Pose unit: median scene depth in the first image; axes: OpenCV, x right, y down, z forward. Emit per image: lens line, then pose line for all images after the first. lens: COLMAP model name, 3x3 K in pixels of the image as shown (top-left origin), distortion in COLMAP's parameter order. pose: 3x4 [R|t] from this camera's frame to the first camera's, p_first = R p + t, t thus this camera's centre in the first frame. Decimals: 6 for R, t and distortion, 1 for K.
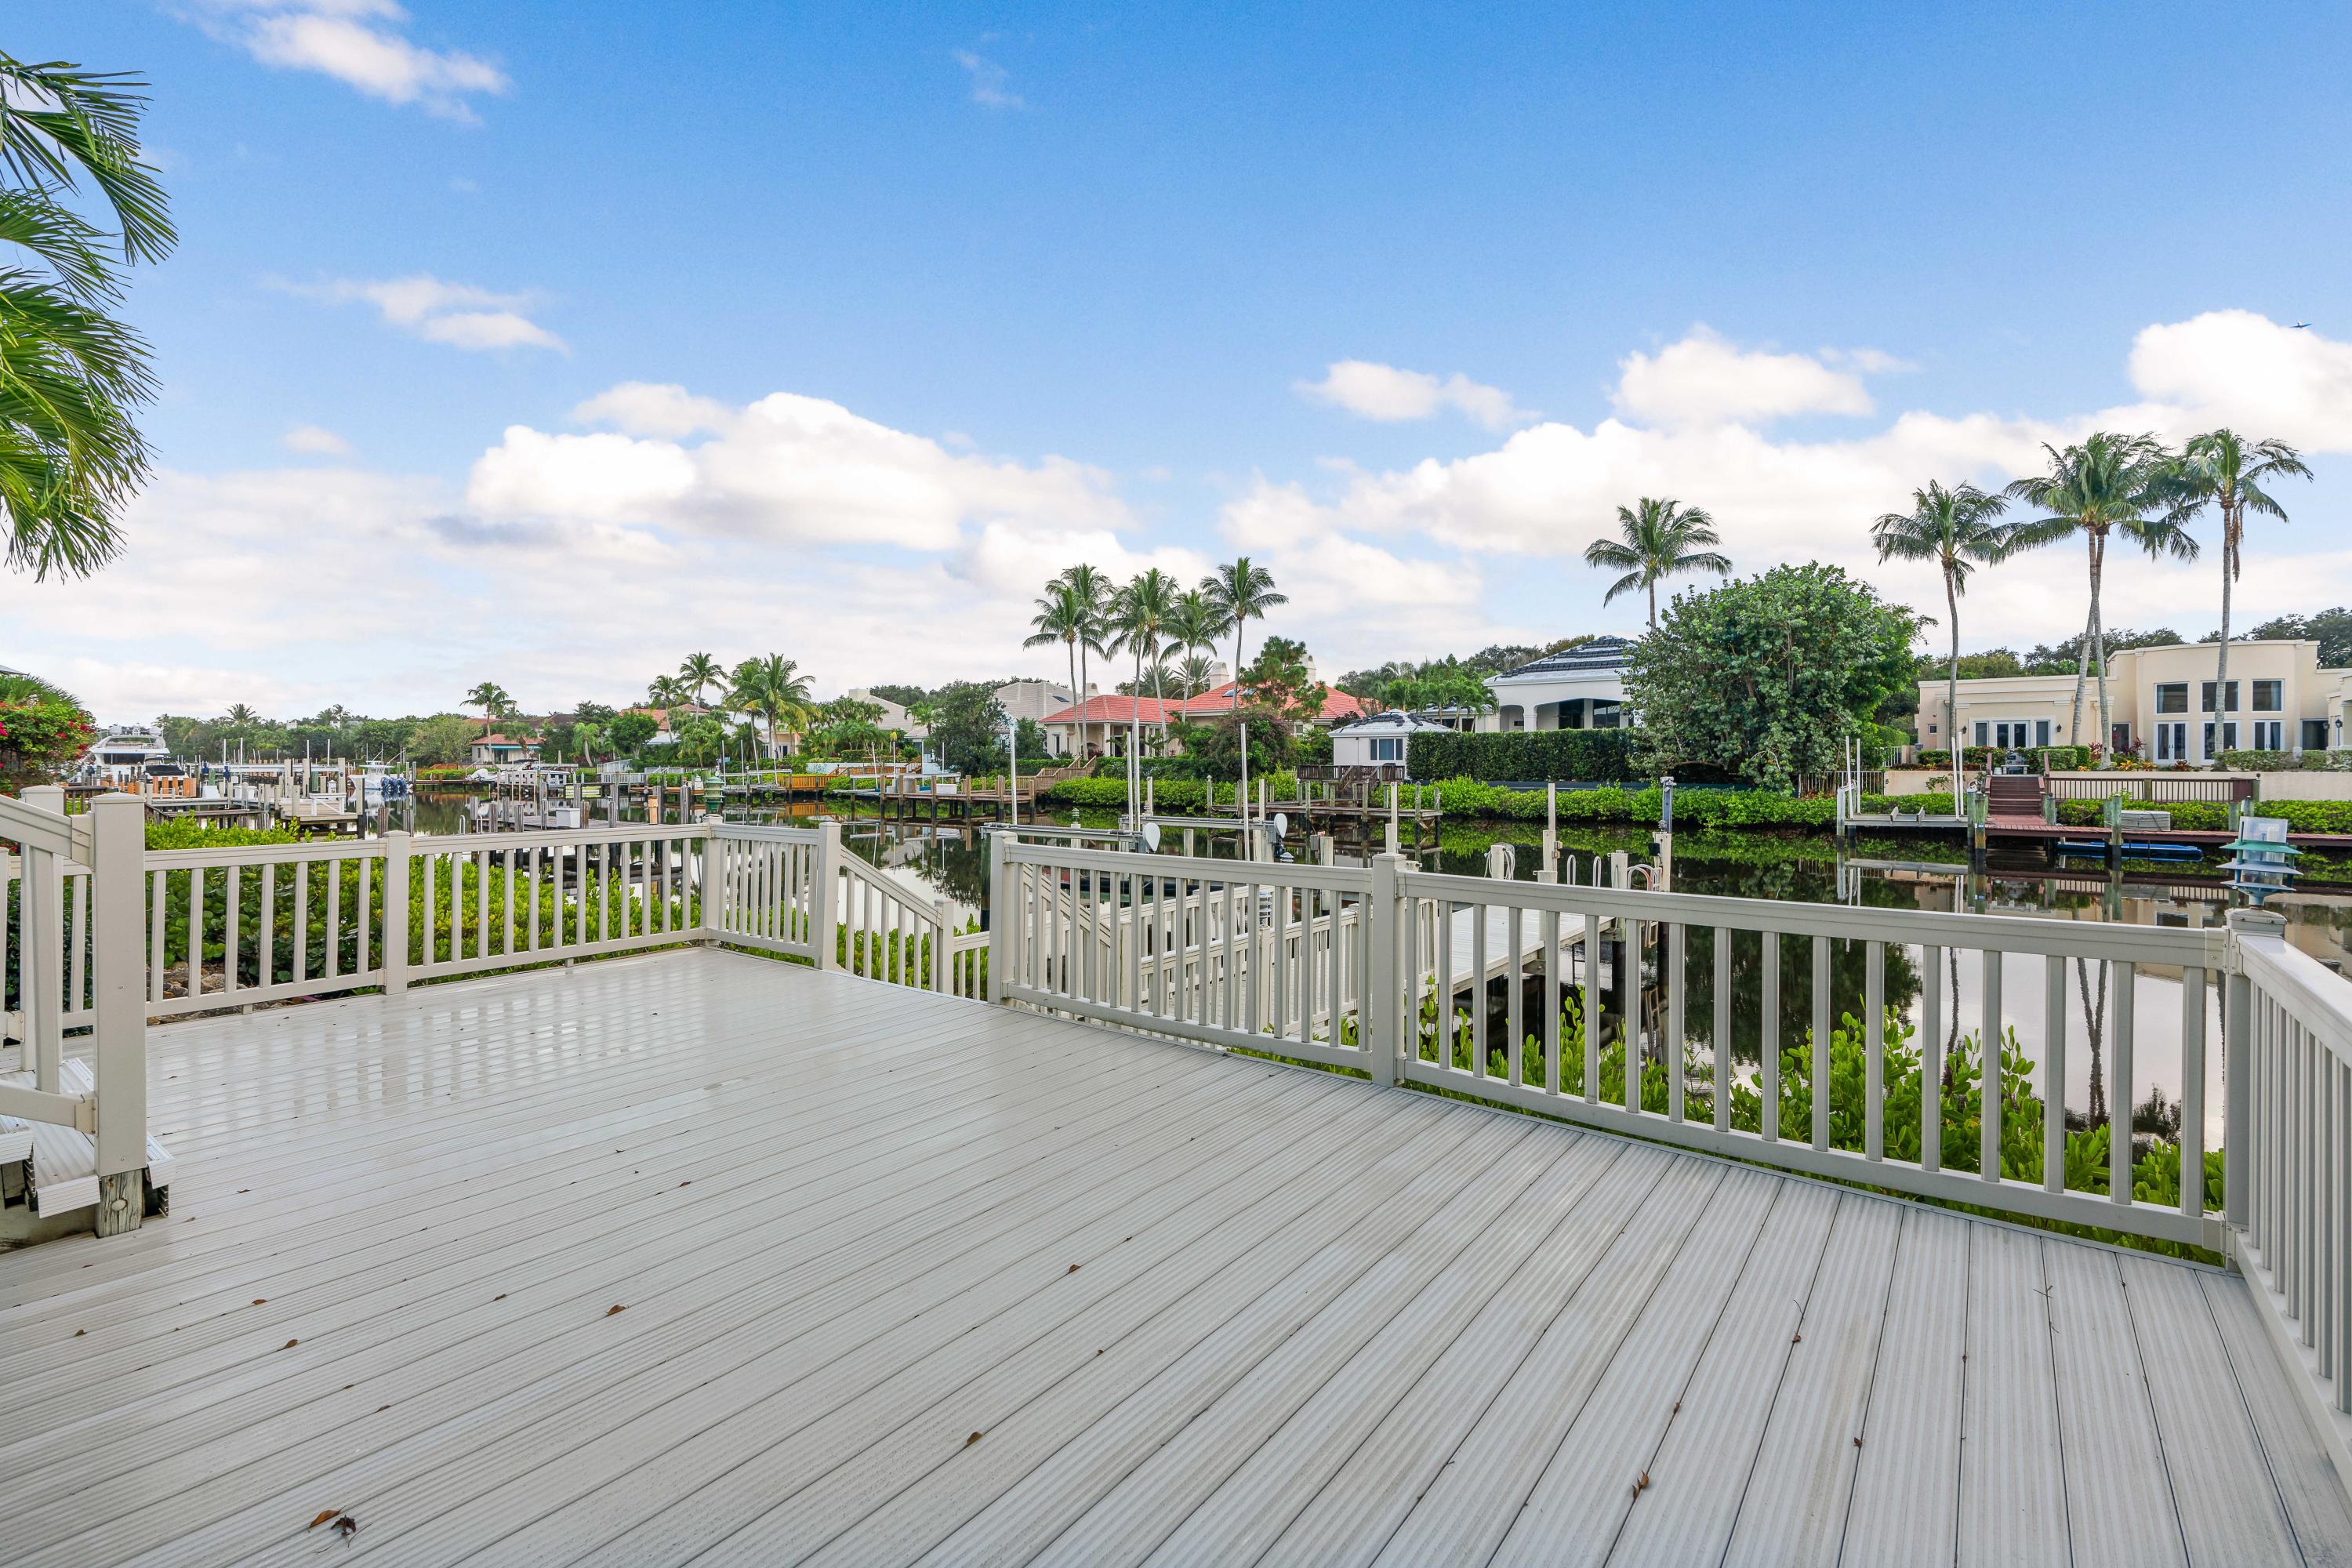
lens RADIAL K [[1043.7, 0, 1159.1], [0, 1043.7, 766.0], [0, 0, 1]] dist [0.039061, -0.016162]
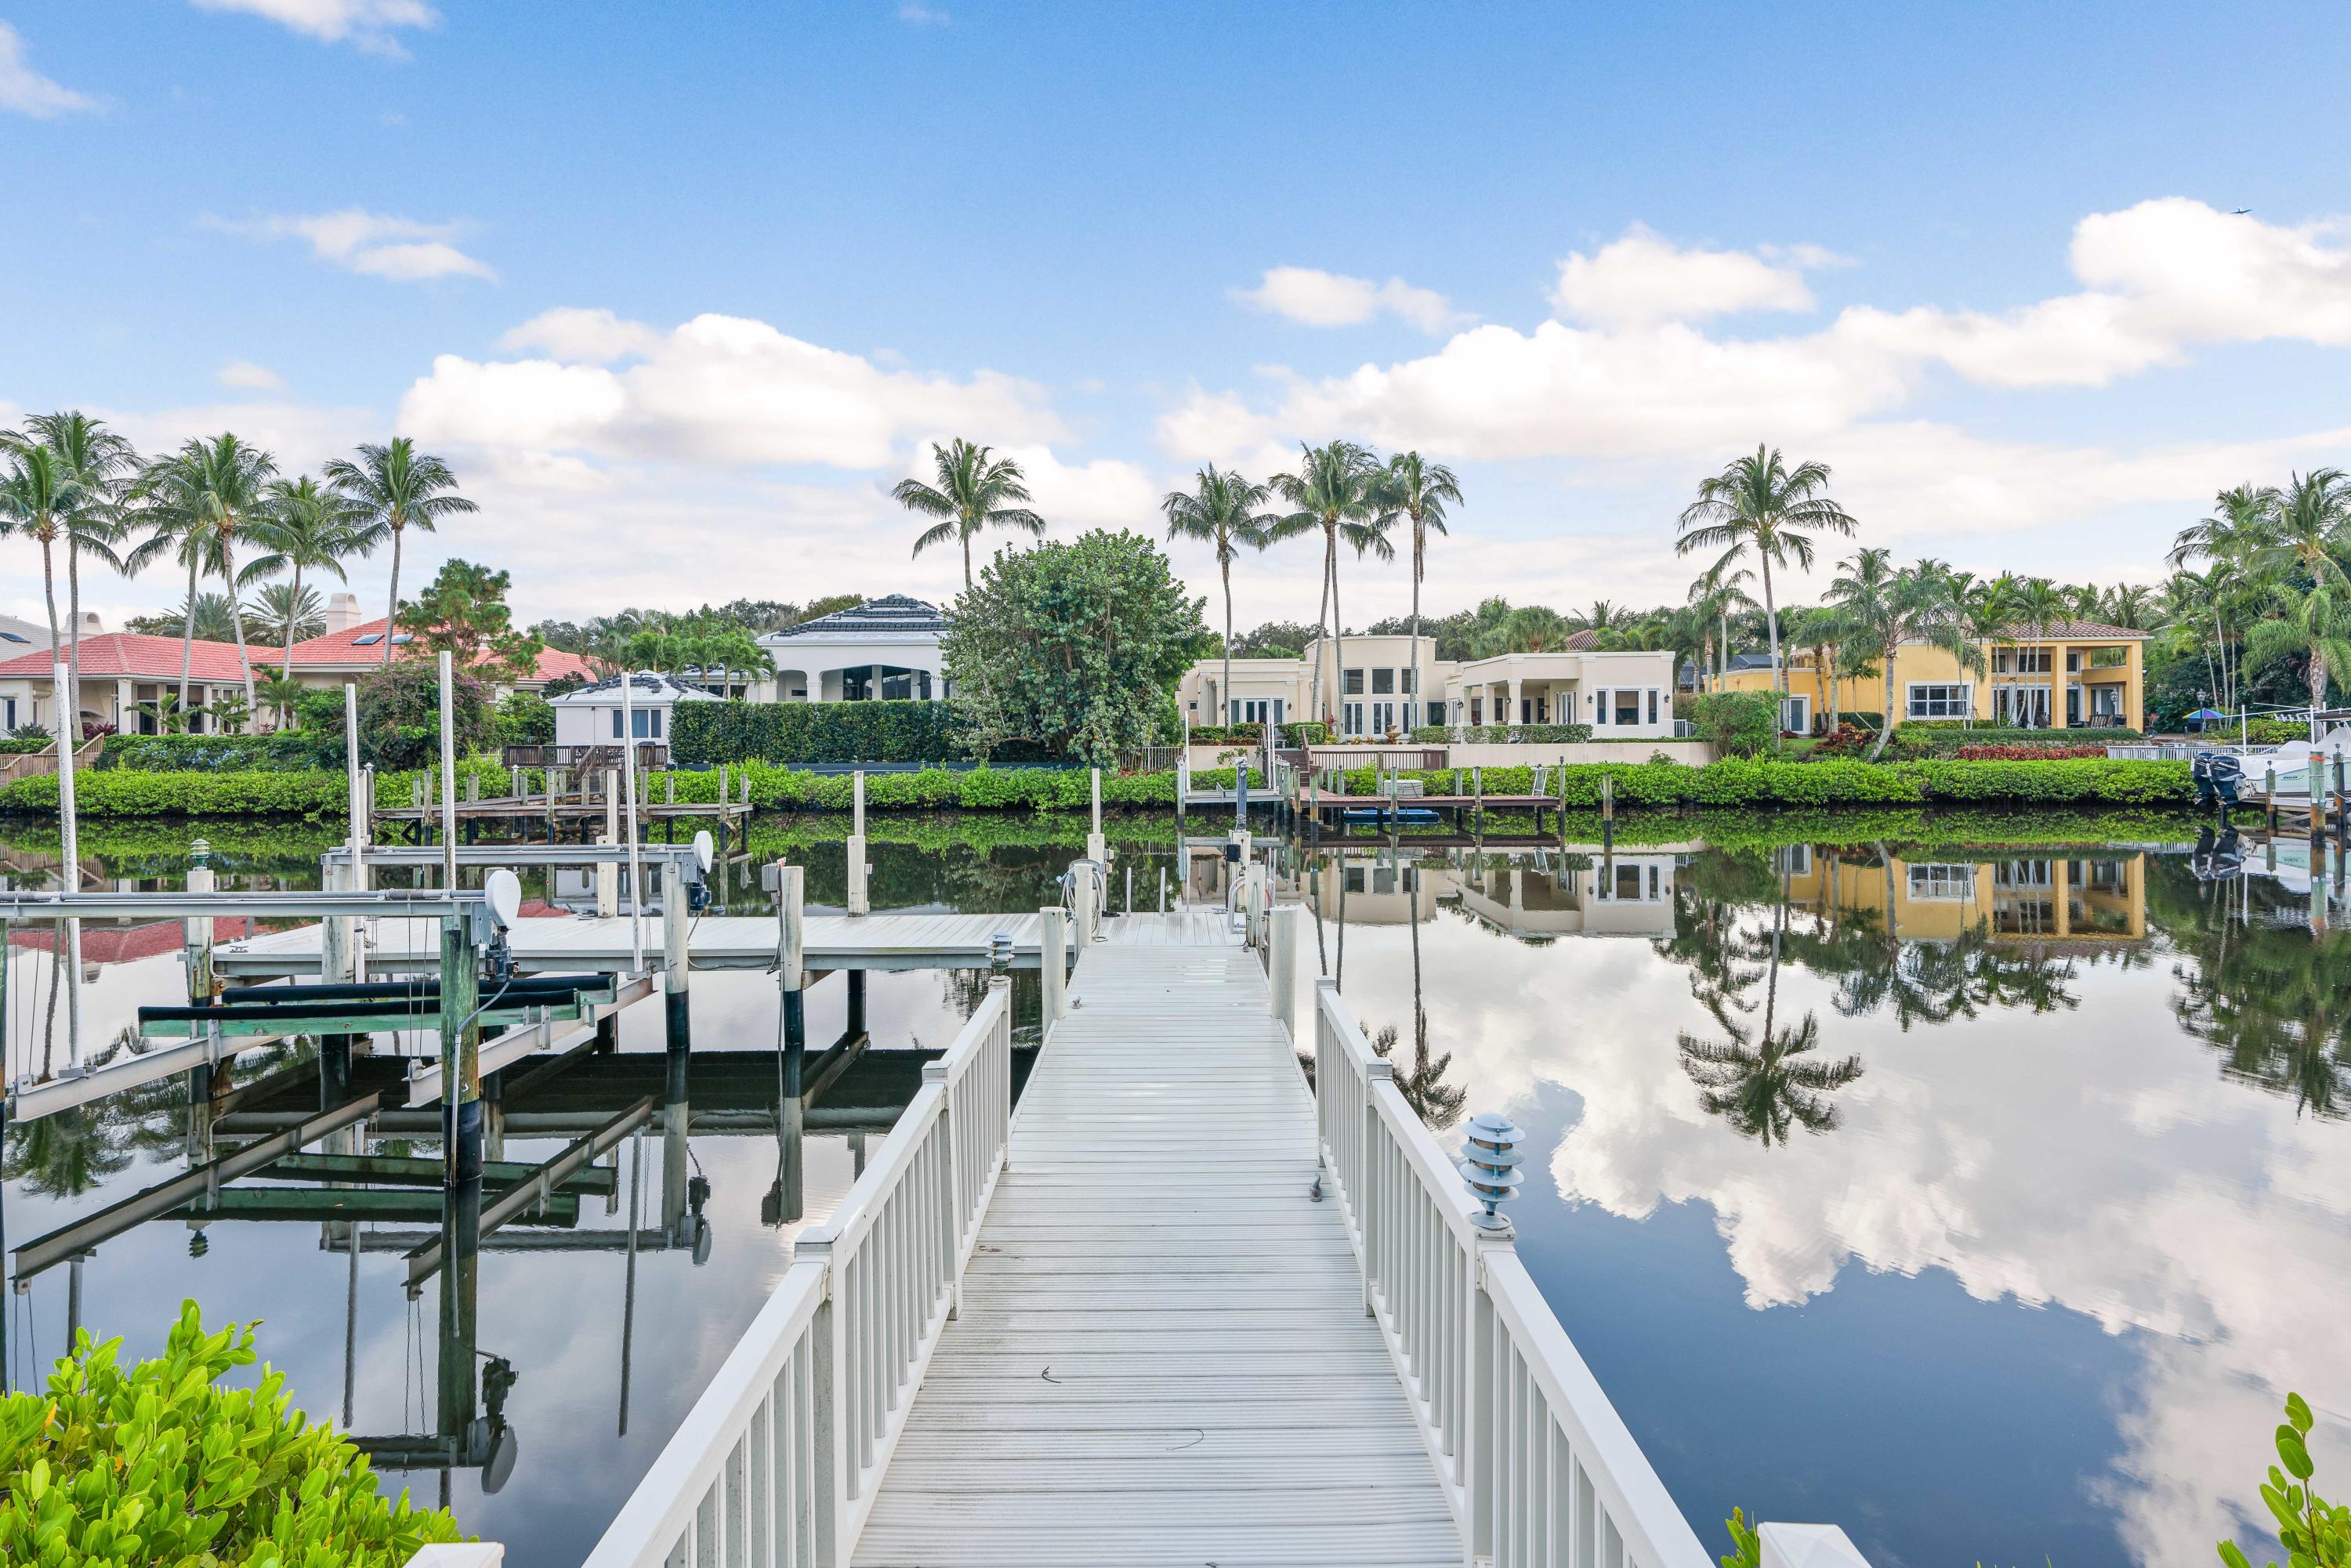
lens RADIAL K [[1206.5, 0, 1167.9], [0, 1206.5, 727.7], [0, 0, 1]] dist [0.040721, -0.025178]
pose [[0.781026, 0.000726, 0.624498, -0.025678], [0.007911, 0.999908, -0.011055, -0.000363], [-0.624448, 0.013575, 0.780948, 0.081501]]
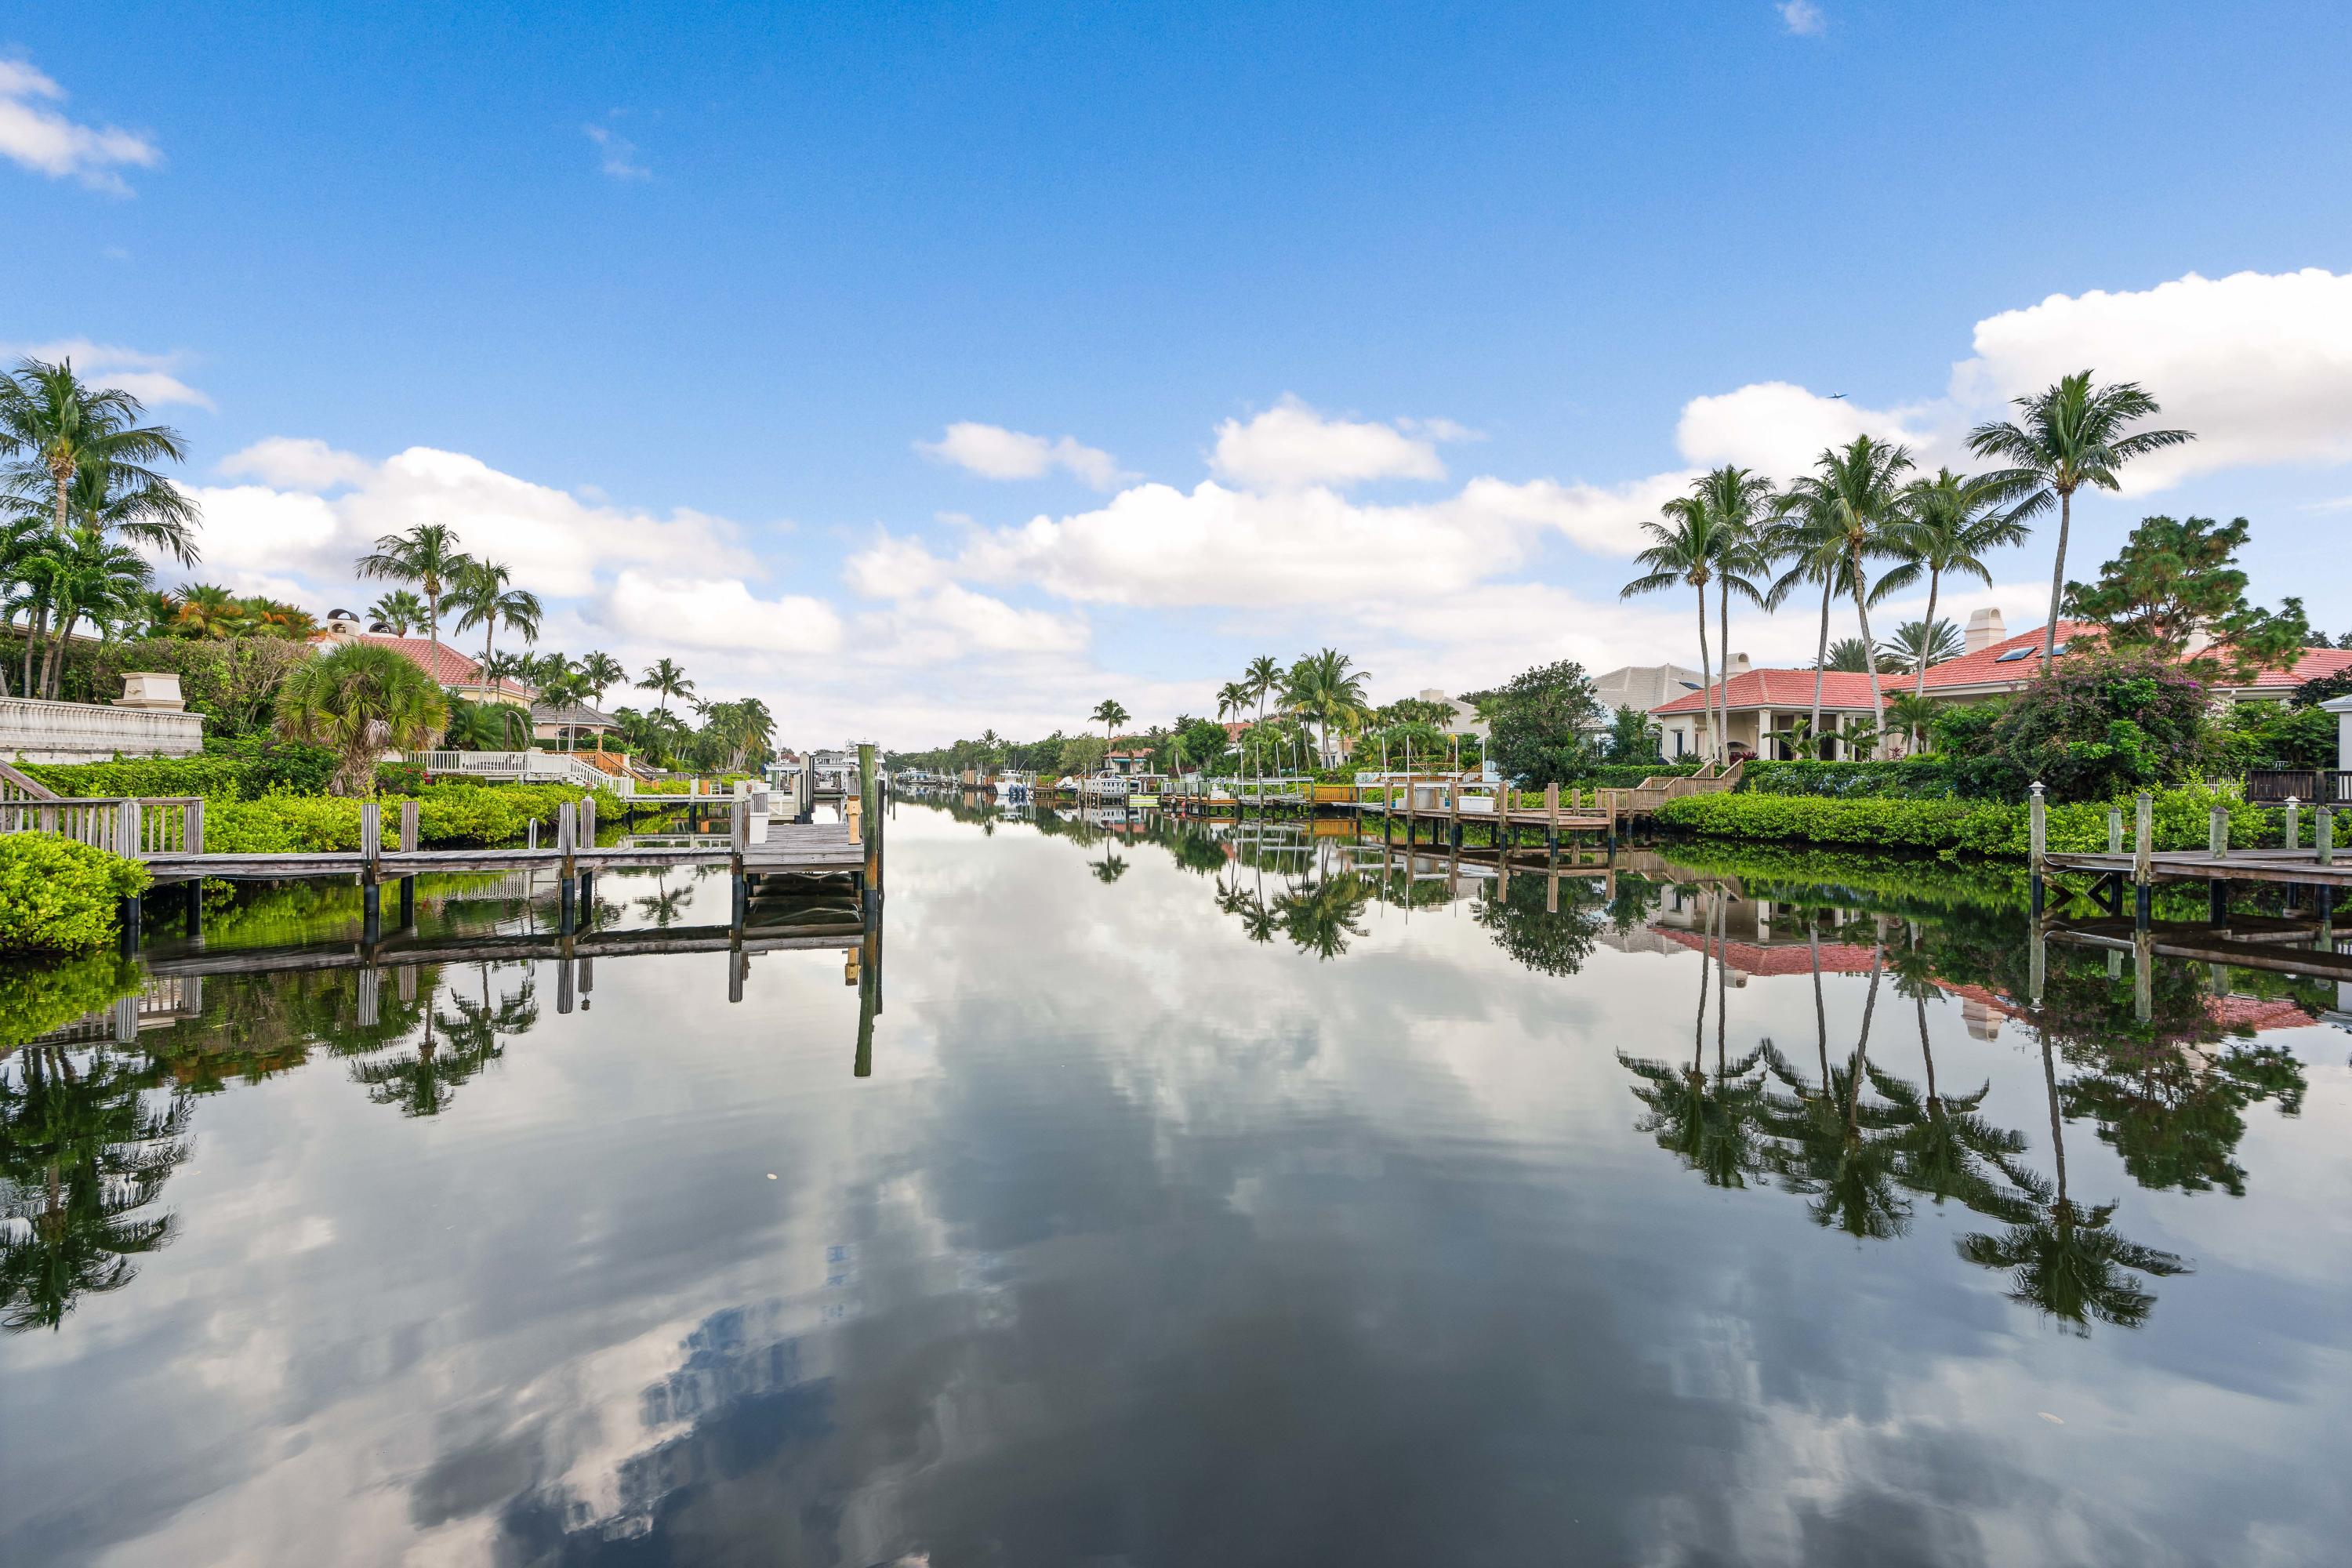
lens RADIAL K [[1041.5, 0, 1170.1], [0, 1041.5, 777.1], [0, 0, 1]] dist [0.040001, -0.013331]
pose [[0.843068, 0.010222, -0.537710, -0.011613], [-0.014619, 0.999885, -0.003913, 0.009682], [0.537608, 0.011160, 0.843121, 0.315541]]
